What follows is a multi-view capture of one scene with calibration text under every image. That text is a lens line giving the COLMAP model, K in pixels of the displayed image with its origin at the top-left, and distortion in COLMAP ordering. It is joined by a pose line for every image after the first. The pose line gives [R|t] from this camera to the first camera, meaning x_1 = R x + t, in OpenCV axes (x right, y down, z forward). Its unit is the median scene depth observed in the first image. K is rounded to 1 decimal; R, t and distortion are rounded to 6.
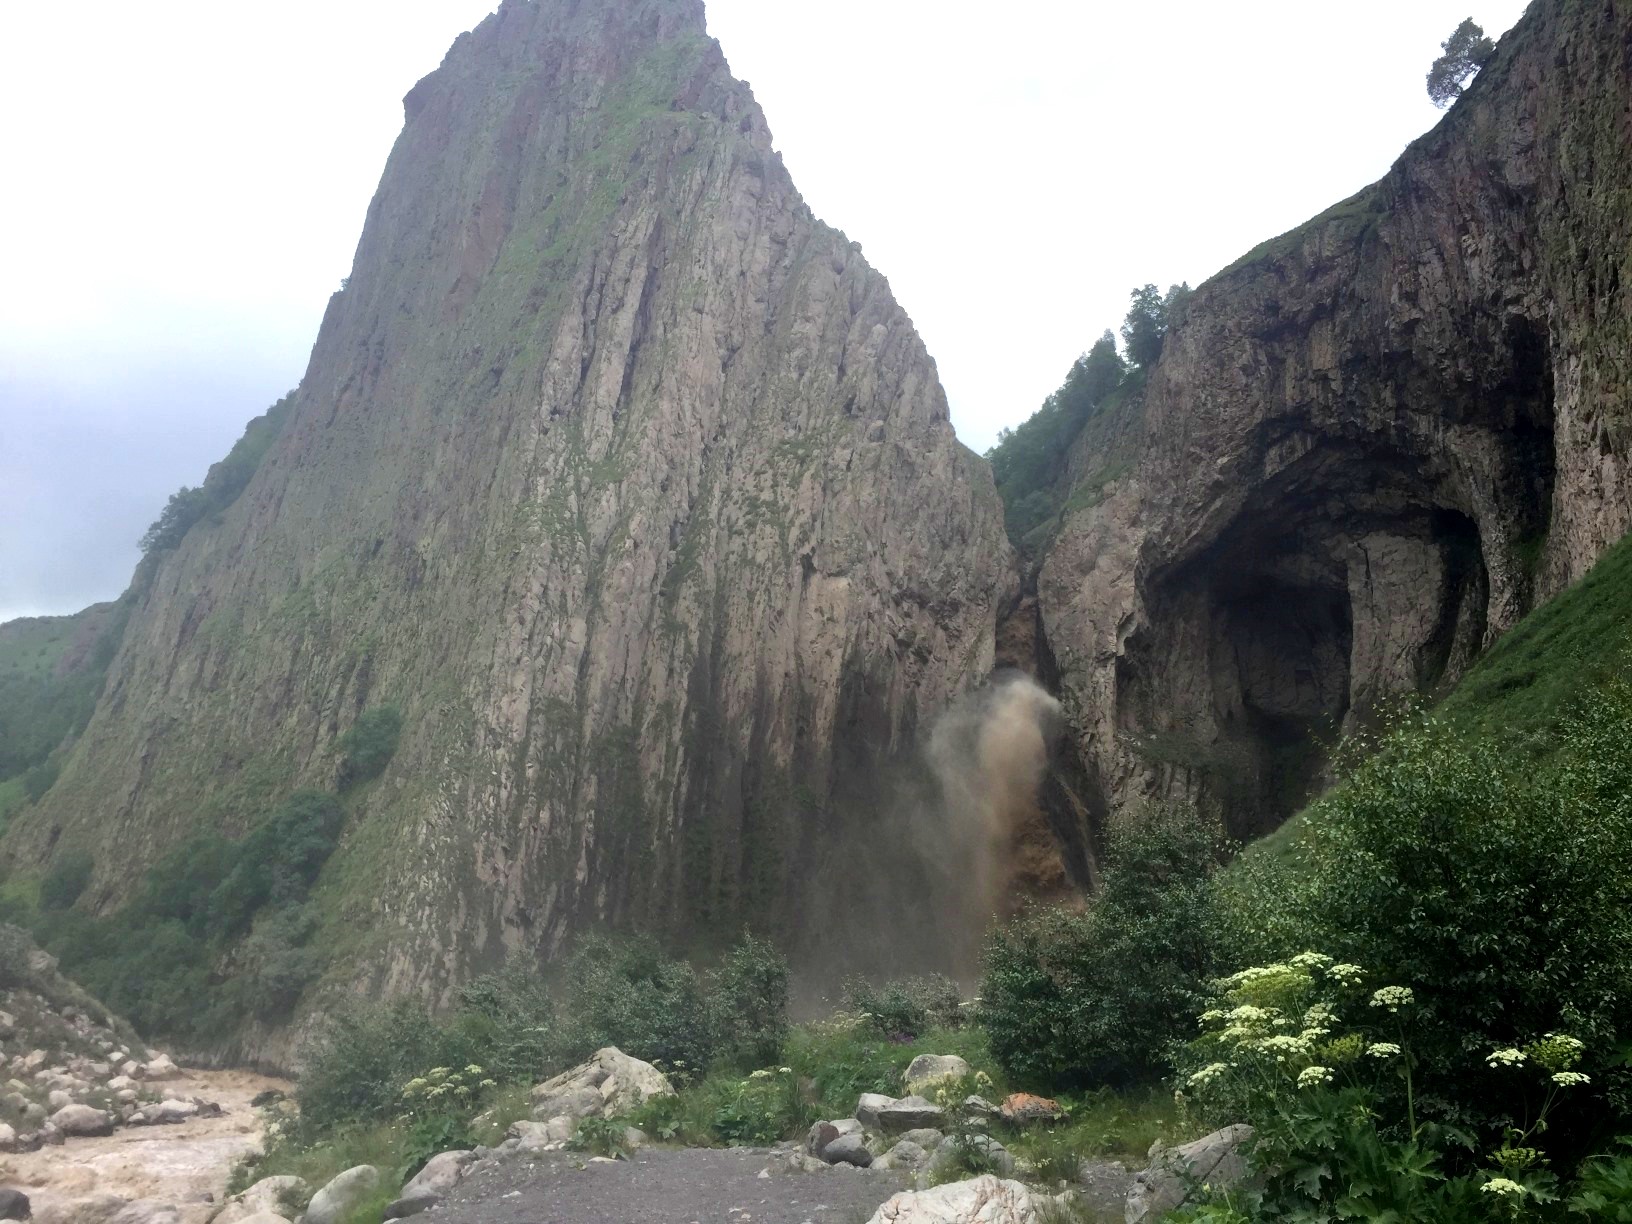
lens RADIAL K [[1393.6, 0, 805.2], [0, 1393.6, 604.5], [0, 0, 1]] dist [0.092794, -0.115132]
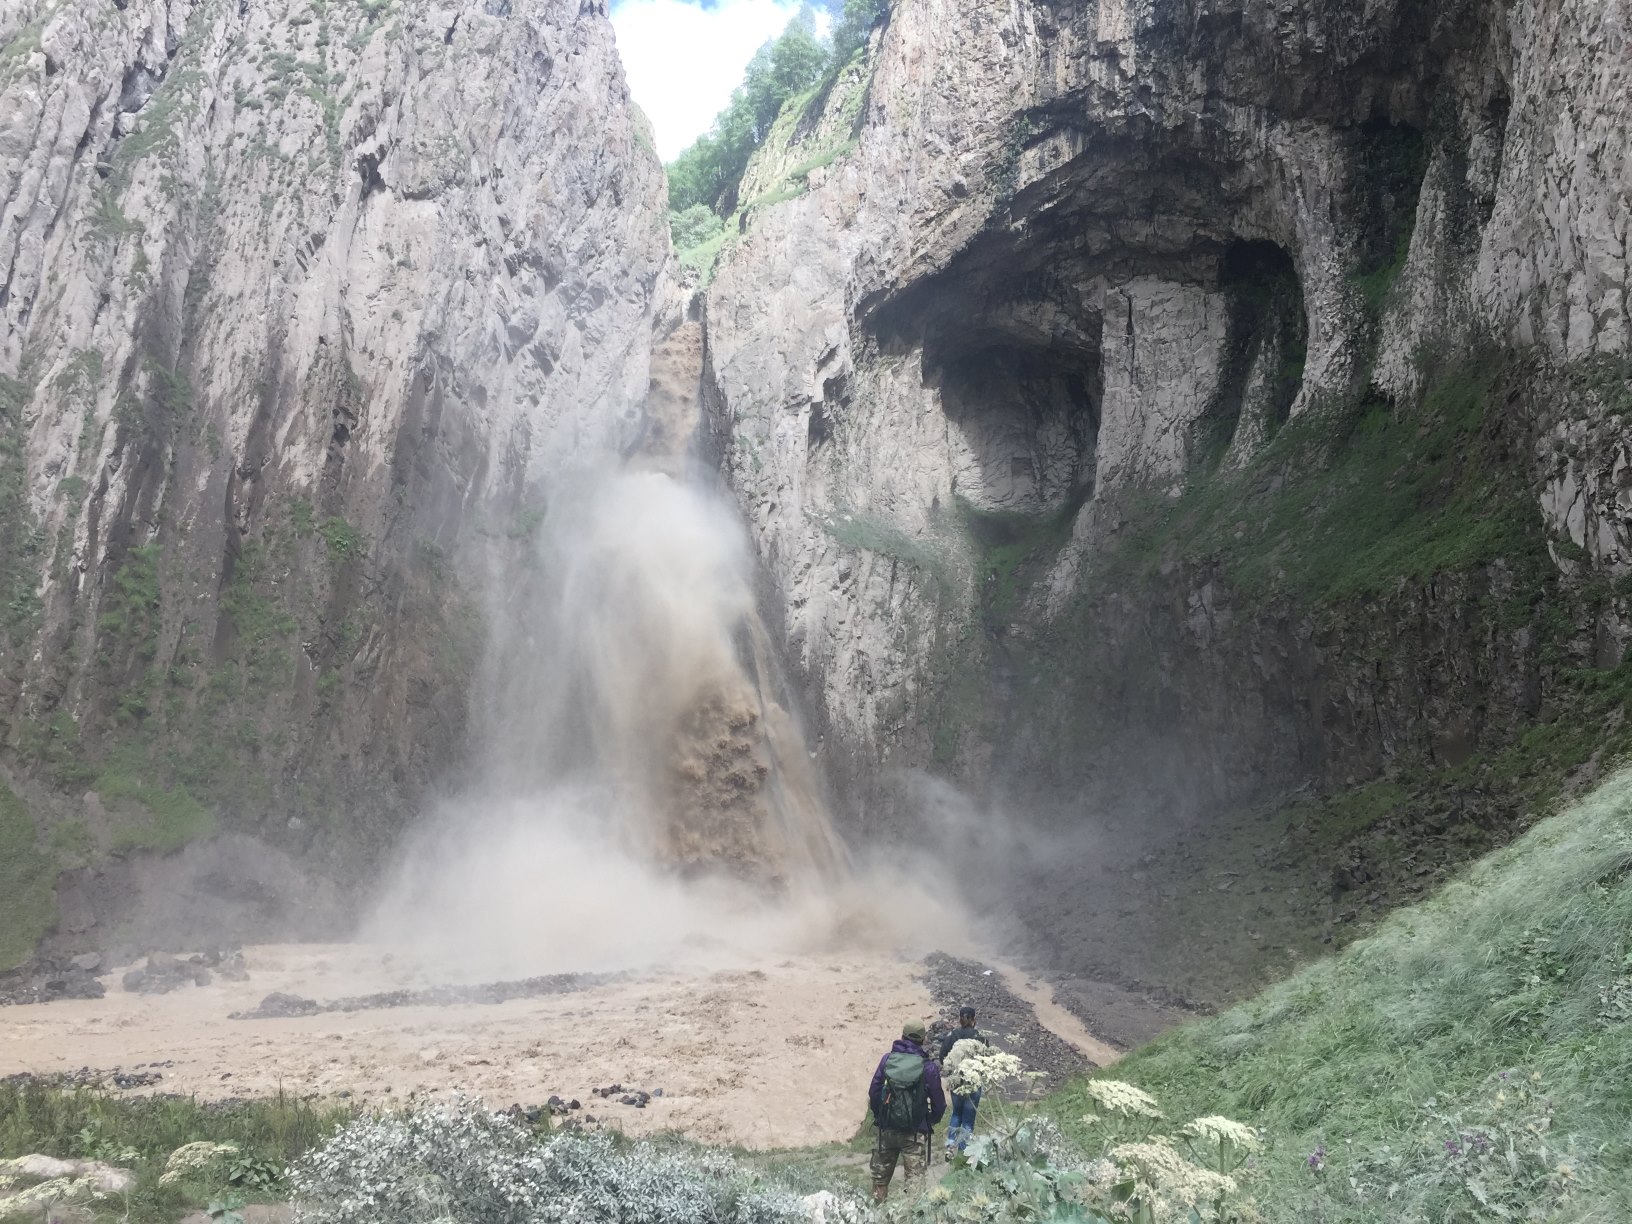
lens RADIAL K [[1393.6, 0, 814.7], [0, 1393.6, 609.3], [0, 0, 1]] dist [0.092794, -0.115132]
pose [[0.949264, 0.067888, 0.307066, 0.009027], [-0.096047, 0.992353, 0.077524, 0.091436], [-0.299455, -0.103084, 0.948526, 0.316400]]
